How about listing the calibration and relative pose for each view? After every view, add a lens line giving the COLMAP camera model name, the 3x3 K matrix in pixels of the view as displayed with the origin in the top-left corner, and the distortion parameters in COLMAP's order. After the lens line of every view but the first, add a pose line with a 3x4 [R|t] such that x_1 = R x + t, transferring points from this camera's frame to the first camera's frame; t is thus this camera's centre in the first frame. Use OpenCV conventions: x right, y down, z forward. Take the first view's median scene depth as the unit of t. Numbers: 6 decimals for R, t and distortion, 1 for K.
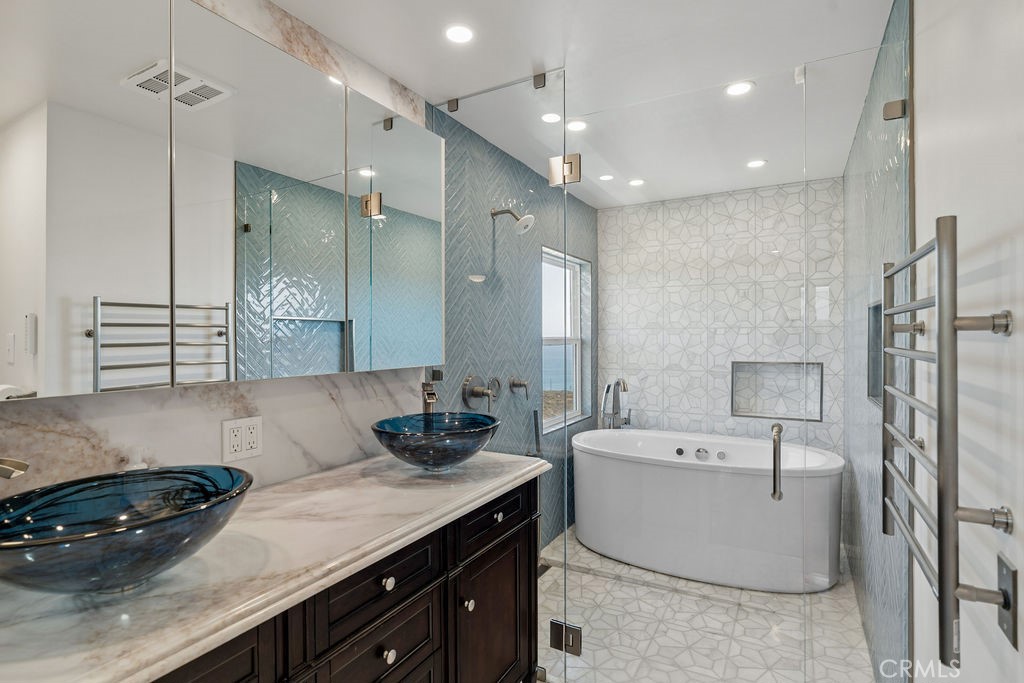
lens RADIAL K [[494.0, 0, 512.0], [0, 494.0, 341.2], [0, 0, 1]] dist [-0.006570, 0.003199]
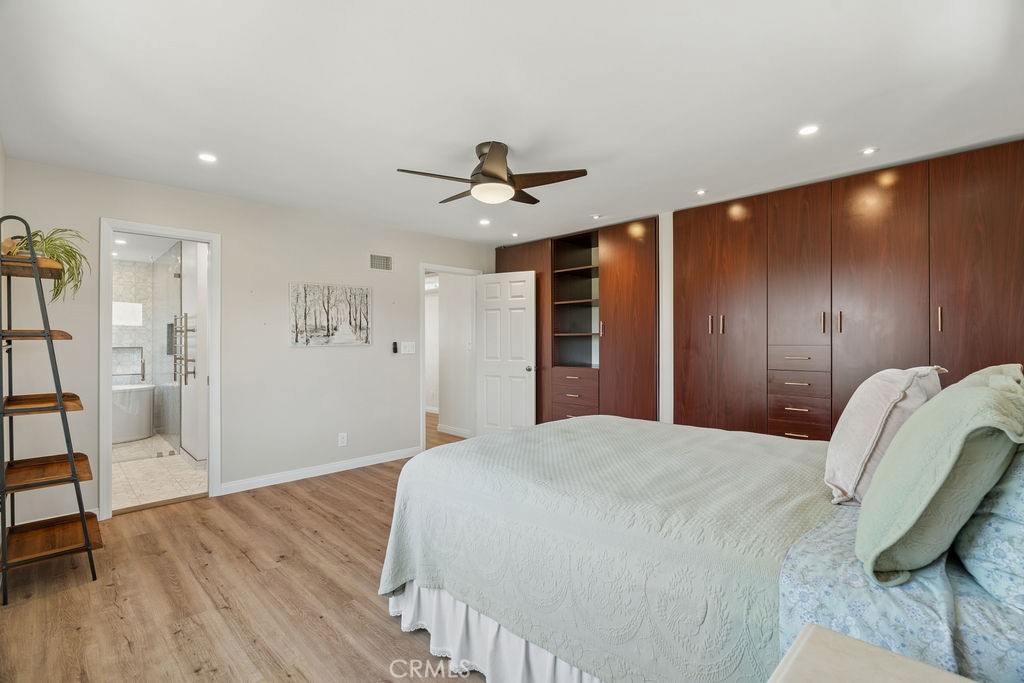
lens RADIAL K [[467.3, 0, 508.7], [0, 467.3, 338.8], [0, 0, 1]] dist [-0.003253, 0.001875]
pose [[0.280928, 0.003329, 0.959723, -1.014752], [0.010696, 0.999921, -0.006599, 0.043304], [-0.959669, 0.012119, 0.280870, -1.278372]]
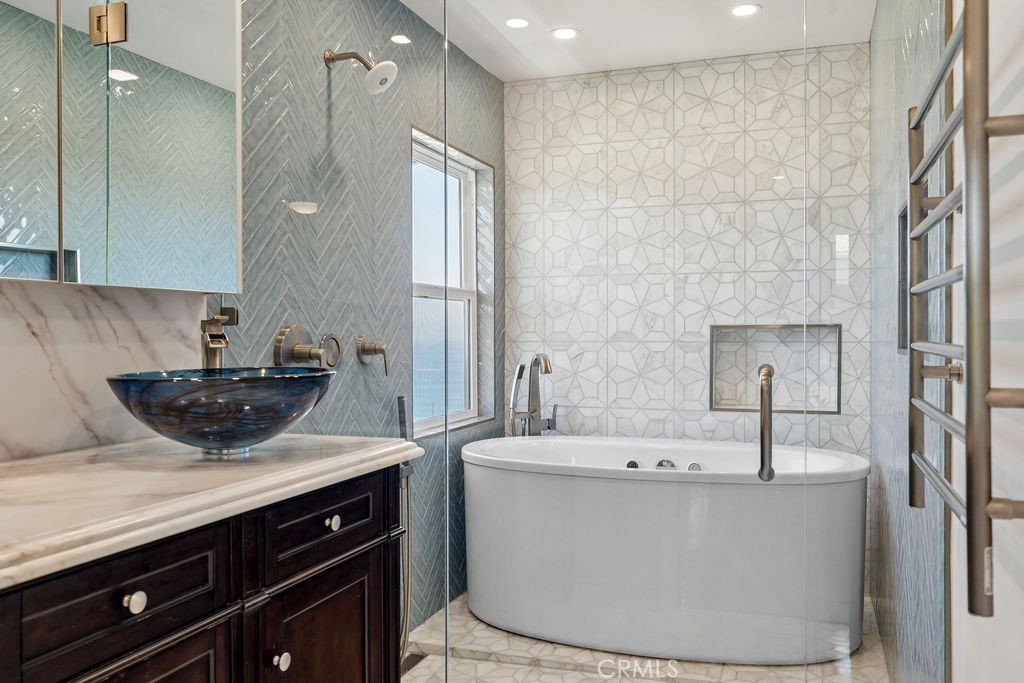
lens RADIAL K [[822.6, 0, 506.9], [0, 822.6, 338.4], [0, 0, 1]] dist [0.008952, -0.007238]
pose [[0.985990, -0.000852, 0.166801, 0.008031], [0.000903, 1.000000, -0.000229, 0.072225], [-0.166800, 0.000376, 0.985991, -0.012097]]
